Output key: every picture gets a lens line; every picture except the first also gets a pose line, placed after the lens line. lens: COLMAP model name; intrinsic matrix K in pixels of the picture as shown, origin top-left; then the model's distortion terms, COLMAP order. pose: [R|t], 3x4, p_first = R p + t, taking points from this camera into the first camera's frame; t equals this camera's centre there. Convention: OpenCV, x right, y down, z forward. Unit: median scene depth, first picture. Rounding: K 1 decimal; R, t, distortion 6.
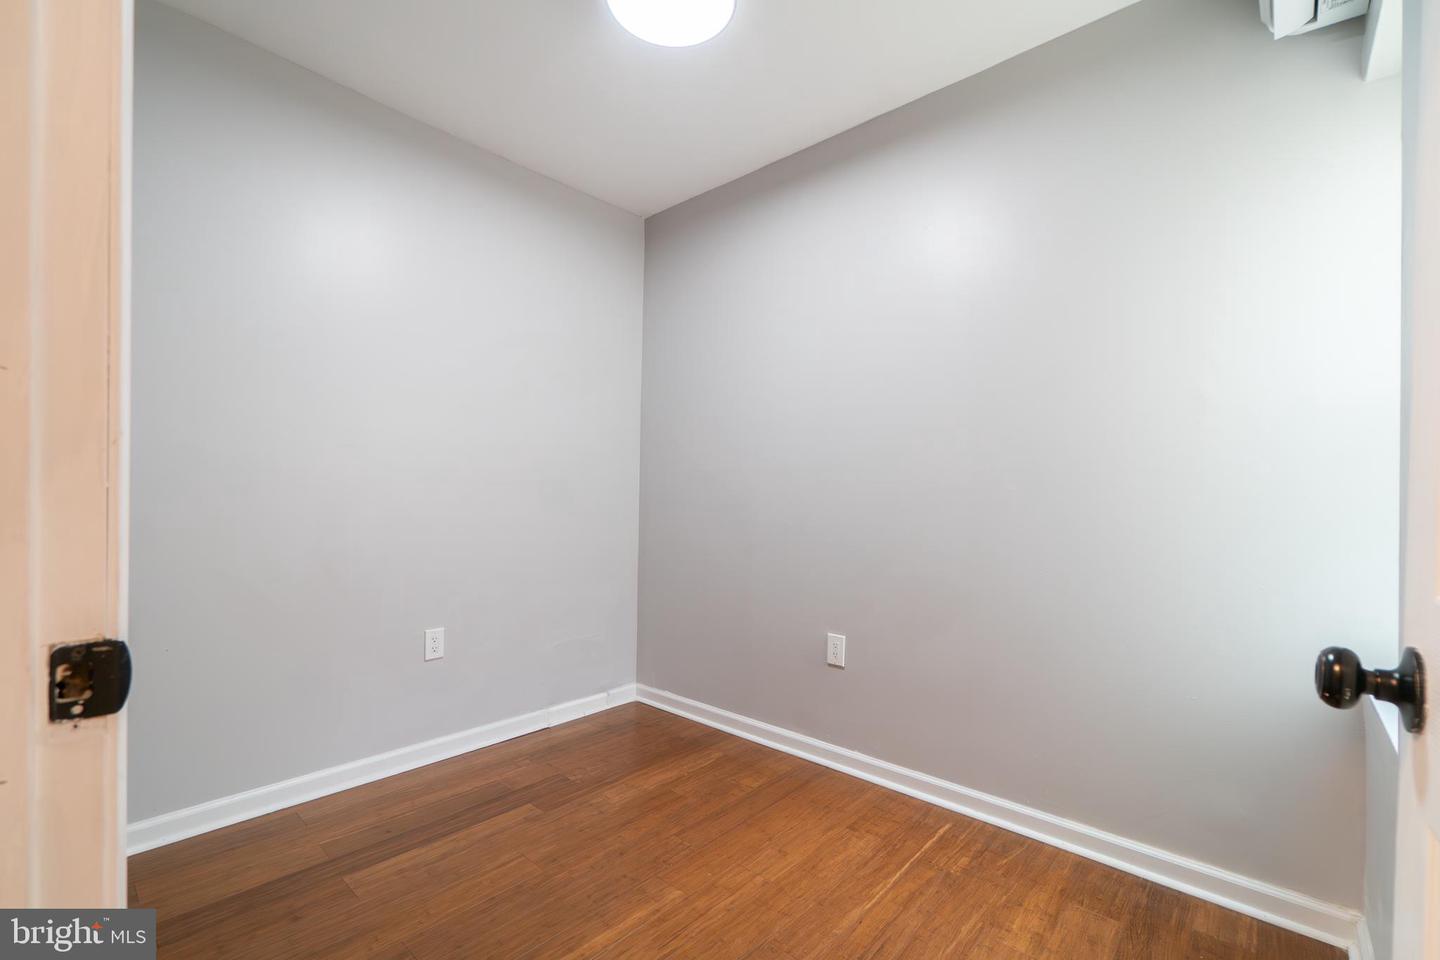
lens RADIAL K [[624.8, 0, 708.0], [0, 624.8, 485.4], [0, 0, 1]] dist [-0.001855, -0.000511]
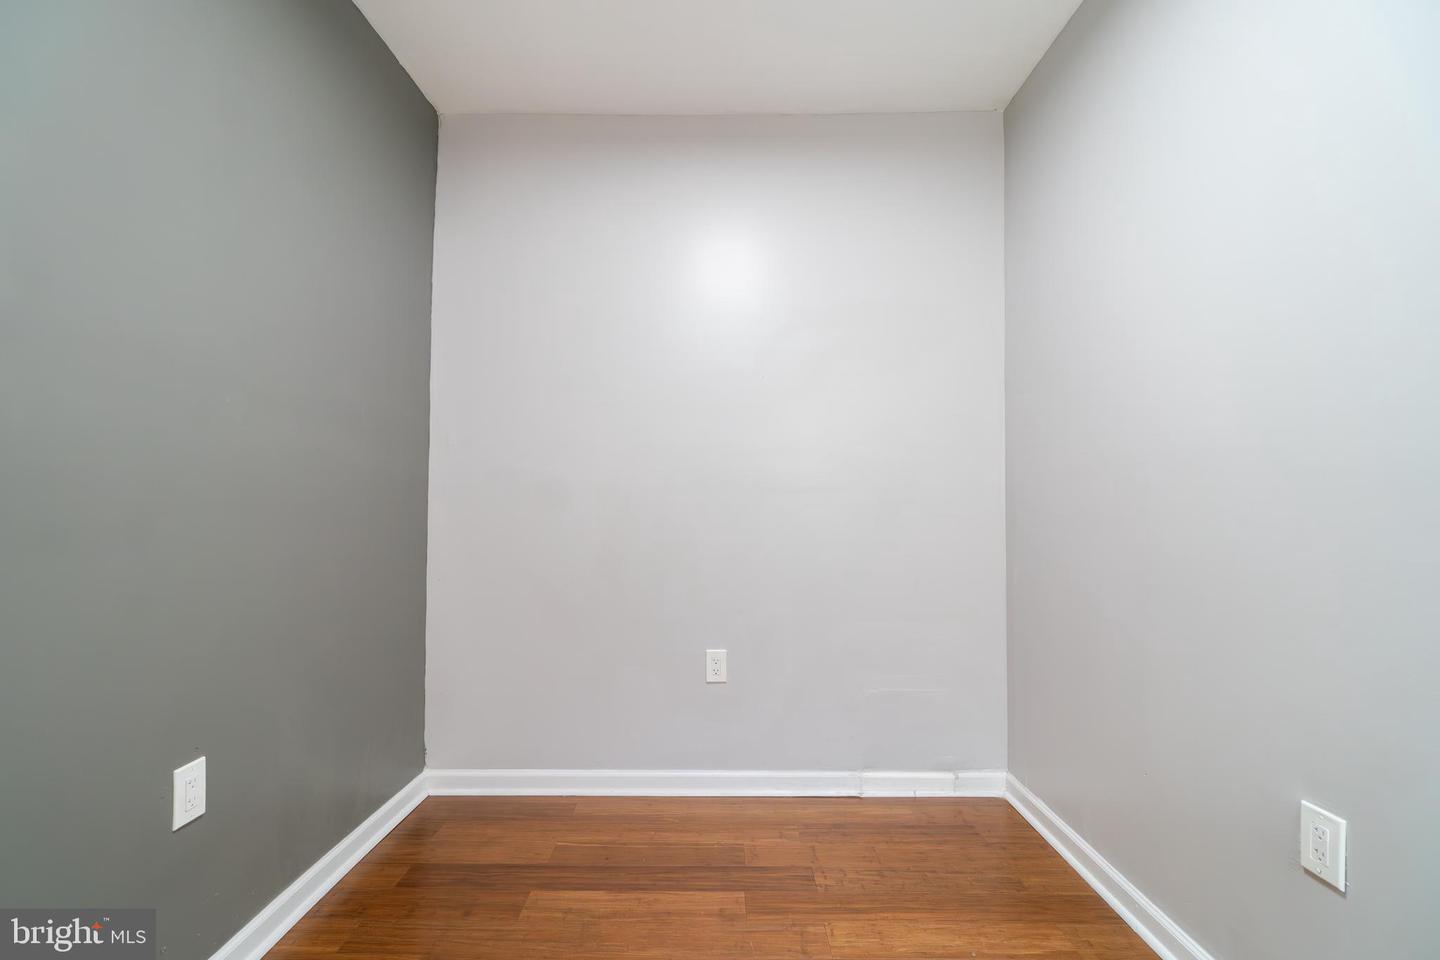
lens RADIAL K [[624.8, 0, 720.6], [0, 624.8, 485.9], [0, 0, 1]] dist [-0.001855, -0.000511]
pose [[0.670952, -0.028817, -0.740941, 0.257209], [0.017563, 0.999582, -0.022971, 0.009547], [0.741293, 0.002399, 0.671177, 0.385134]]
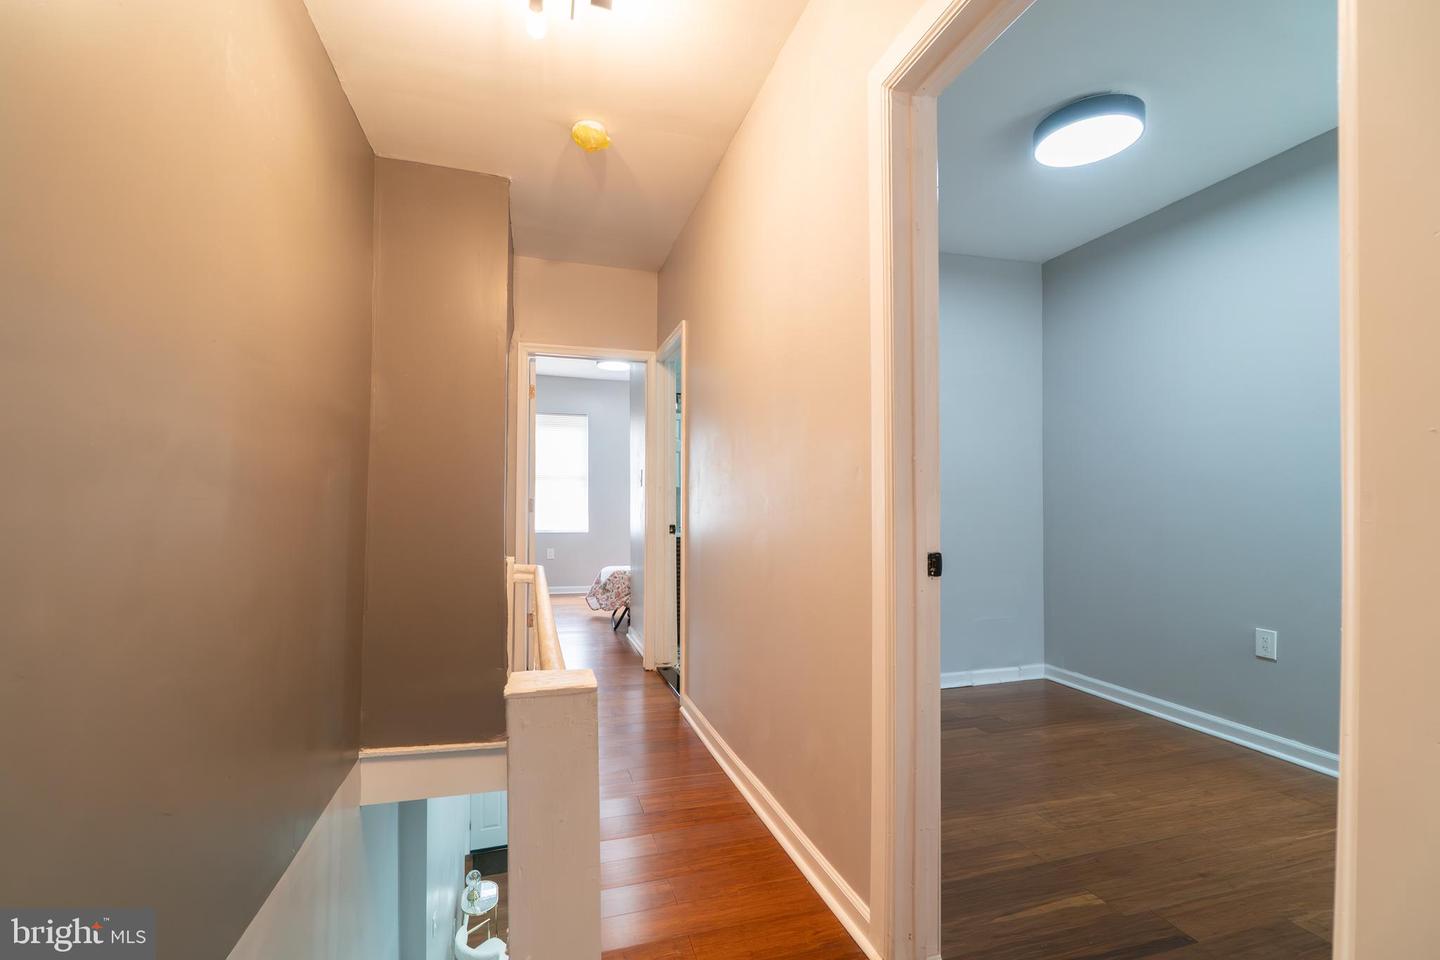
lens RADIAL K [[624.8, 0, 704.4], [0, 624.8, 491.2], [0, 0, 1]] dist [-0.001855, -0.000511]
pose [[0.854896, -0.023695, -0.518258, -0.059631], [0.022367, 0.999711, -0.008812, -0.011326], [0.518317, -0.004059, 0.855179, -0.421806]]
